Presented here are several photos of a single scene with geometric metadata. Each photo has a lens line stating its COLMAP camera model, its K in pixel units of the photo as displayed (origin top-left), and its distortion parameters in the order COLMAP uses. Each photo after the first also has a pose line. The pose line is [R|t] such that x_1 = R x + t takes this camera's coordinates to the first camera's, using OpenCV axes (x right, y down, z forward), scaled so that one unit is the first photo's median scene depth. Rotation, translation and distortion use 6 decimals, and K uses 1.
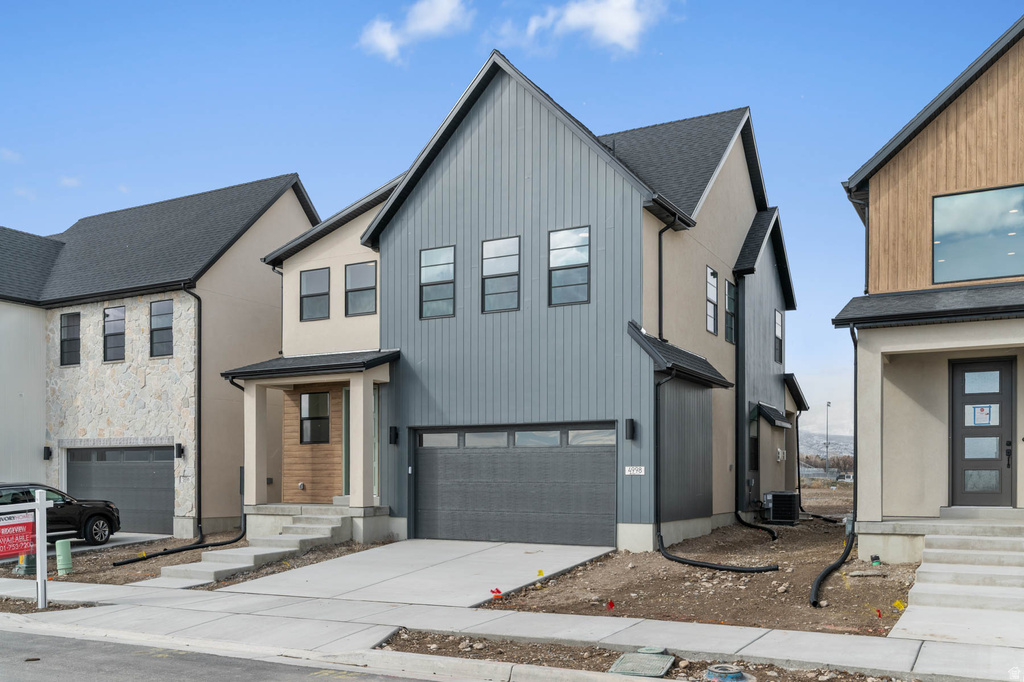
lens RADIAL K [[867.5, 0, 511.8], [0, 867.5, 335.2], [0, 0, 1]] dist [-0.000010, -0.005303]
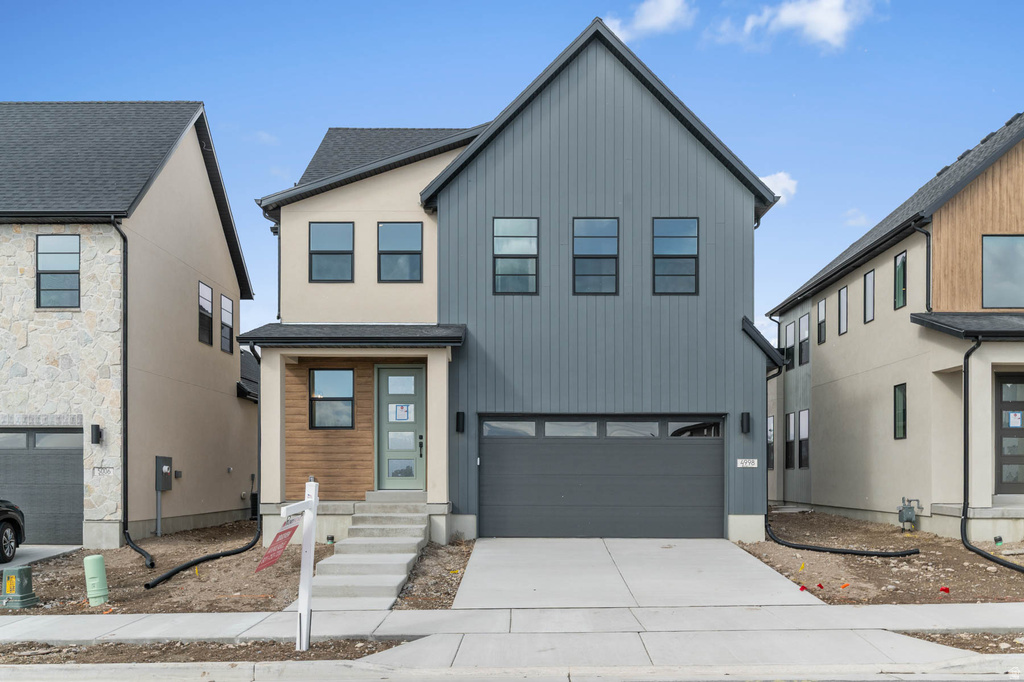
lens RADIAL K [[834.8, 0, 511.9], [0, 834.8, 348.2], [0, 0, 1]] dist [0.003228, -0.007874]
pose [[0.884762, 0.070905, 0.460618, -0.467220], [-0.076453, 0.997051, -0.006630, 0.040351], [-0.459729, -0.029350, 0.887574, 0.213112]]
